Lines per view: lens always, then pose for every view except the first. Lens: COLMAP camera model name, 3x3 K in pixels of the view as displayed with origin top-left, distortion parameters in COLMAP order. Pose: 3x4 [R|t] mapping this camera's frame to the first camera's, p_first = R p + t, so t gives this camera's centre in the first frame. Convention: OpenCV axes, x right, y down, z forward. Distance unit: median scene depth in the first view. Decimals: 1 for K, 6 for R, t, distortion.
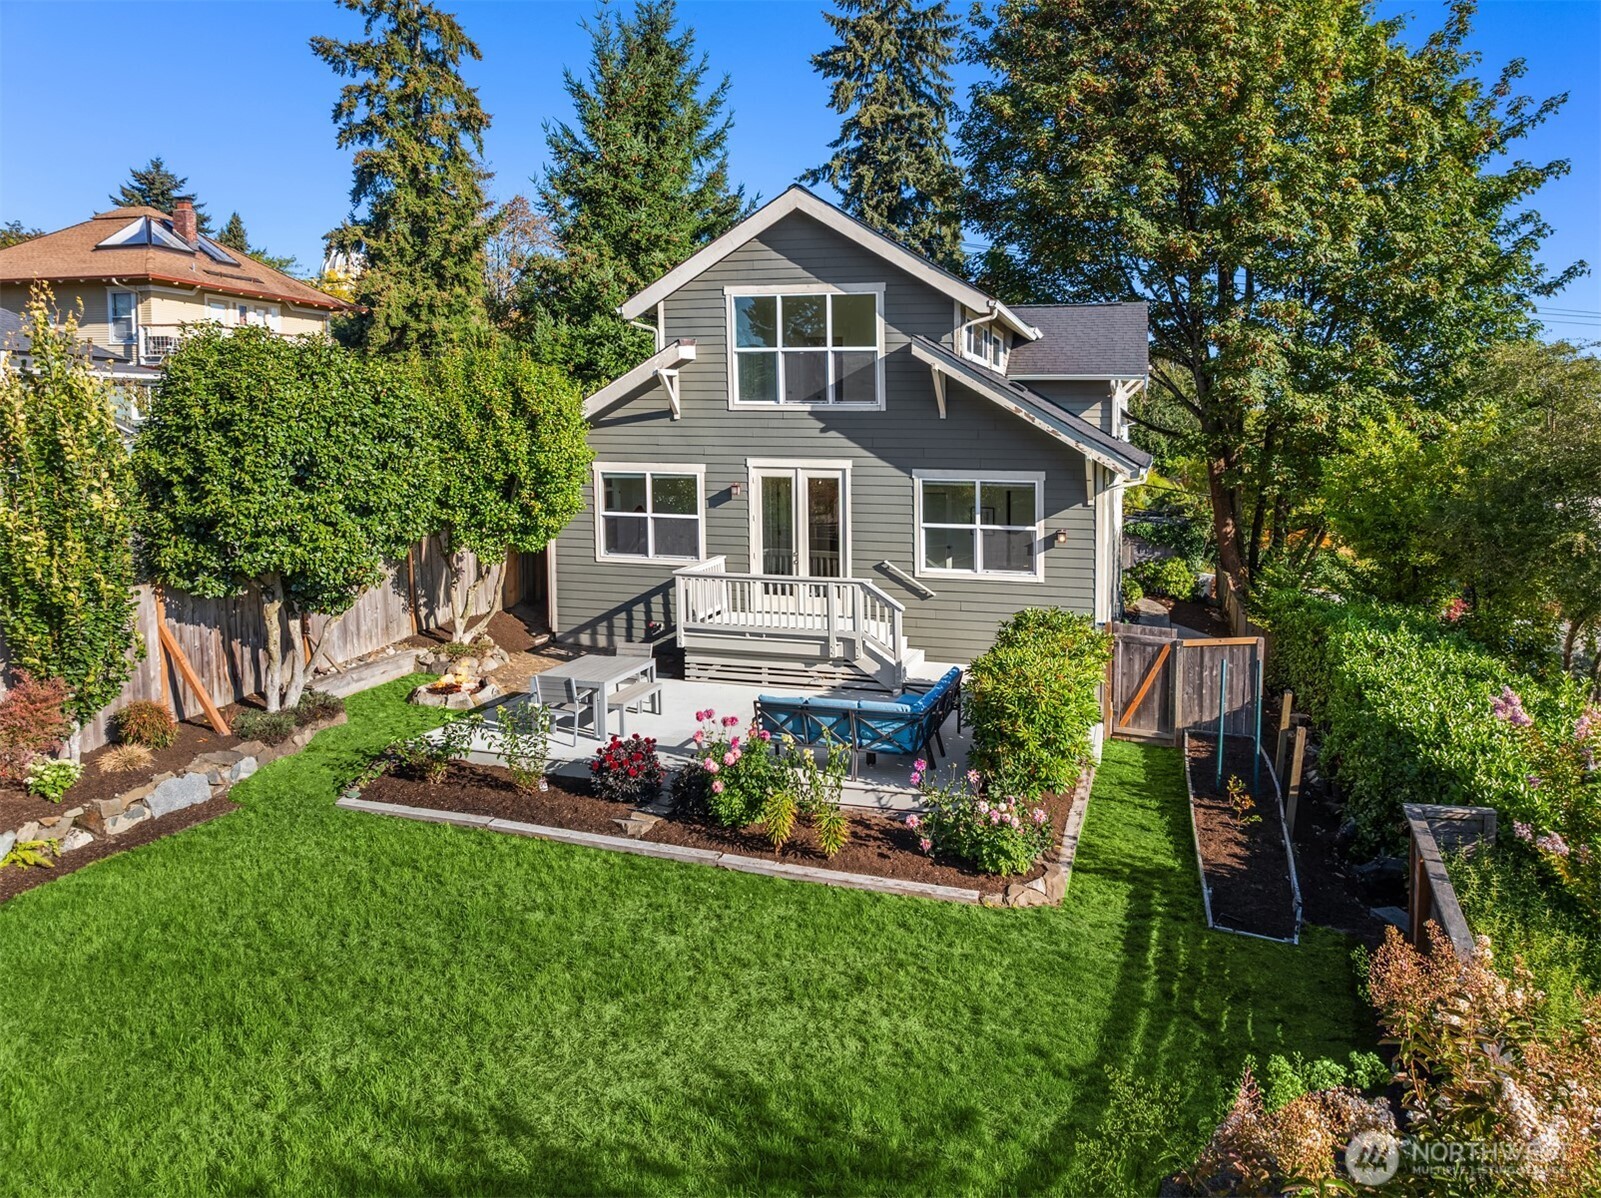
lens RADIAL K [[1164.9, 0, 800.2], [0, 1164.9, 597.4], [0, 0, 1]] dist [-0.039419, 0.003130]
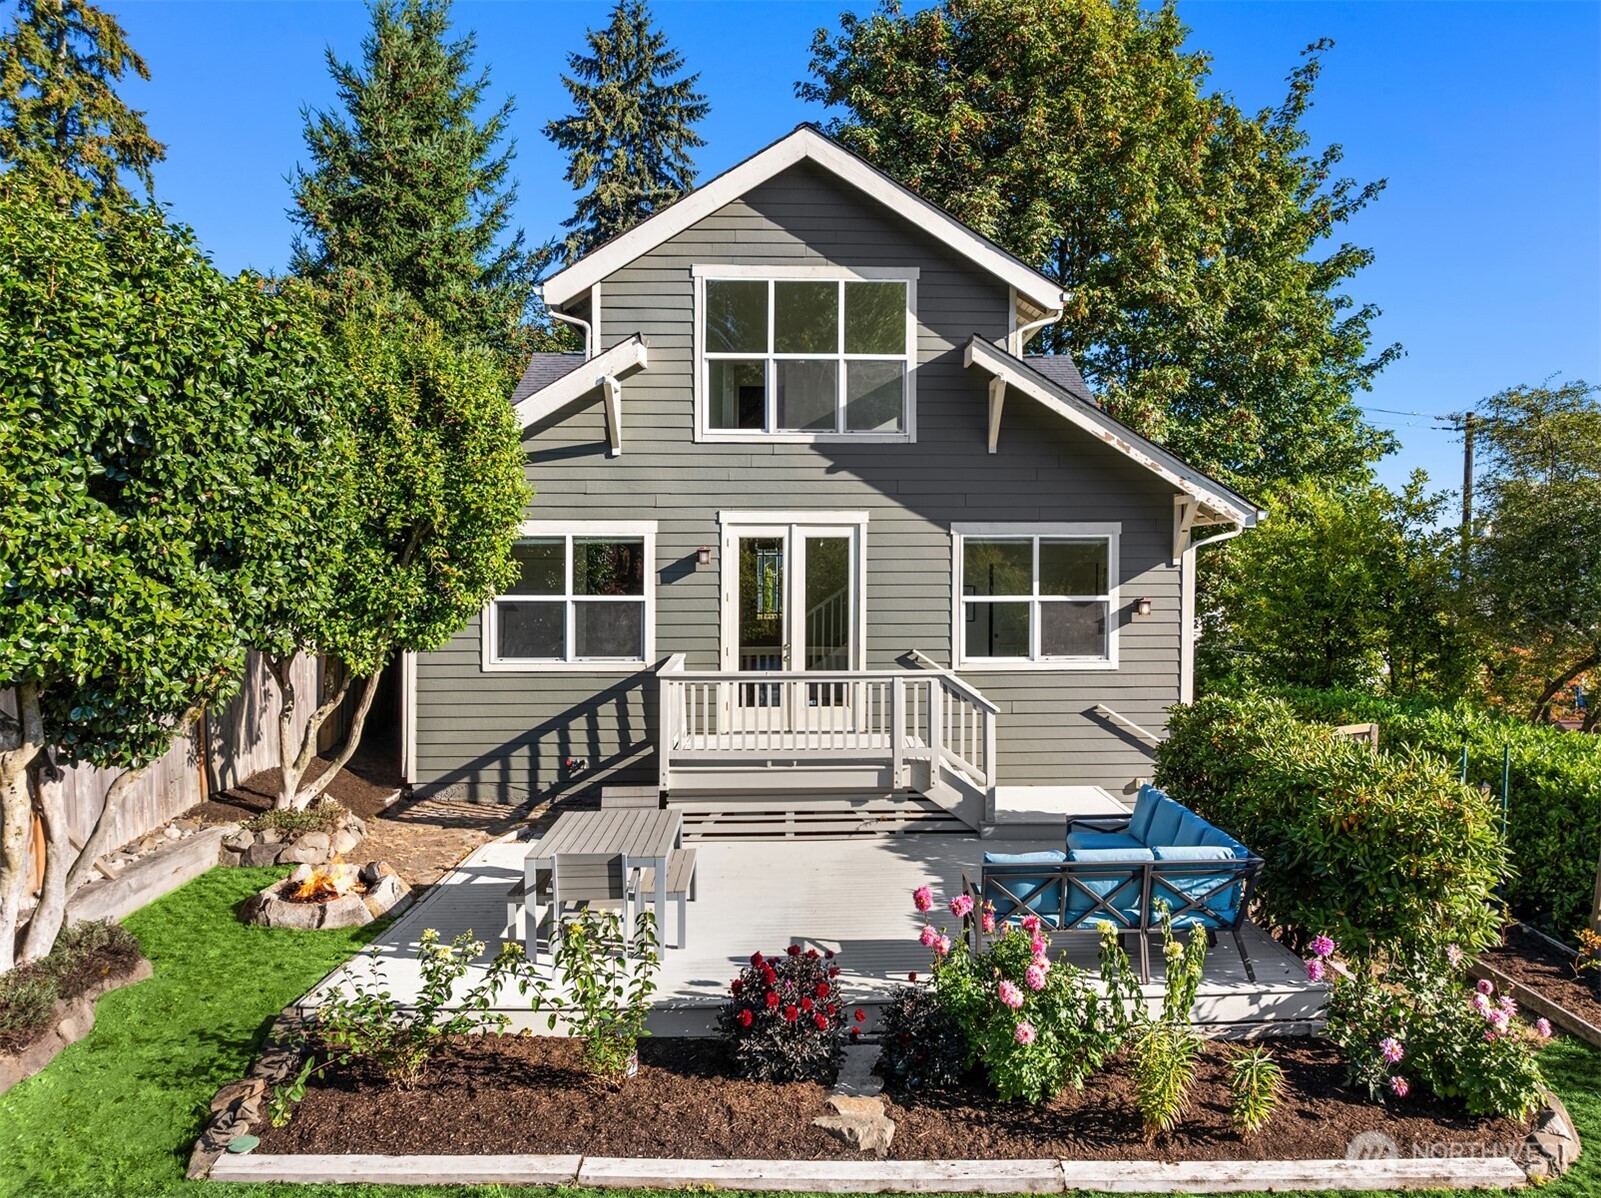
lens RADIAL K [[1197.2, 0, 821.1], [0, 1197.2, 599.6], [0, 0, 1]] dist [-0.066281, 0.045467]
pose [[0.953541, -0.026633, 0.300084, -0.208568], [0.059387, 0.993157, -0.100562, 0.008751], [-0.295352, 0.113711, 0.948597, 0.316437]]
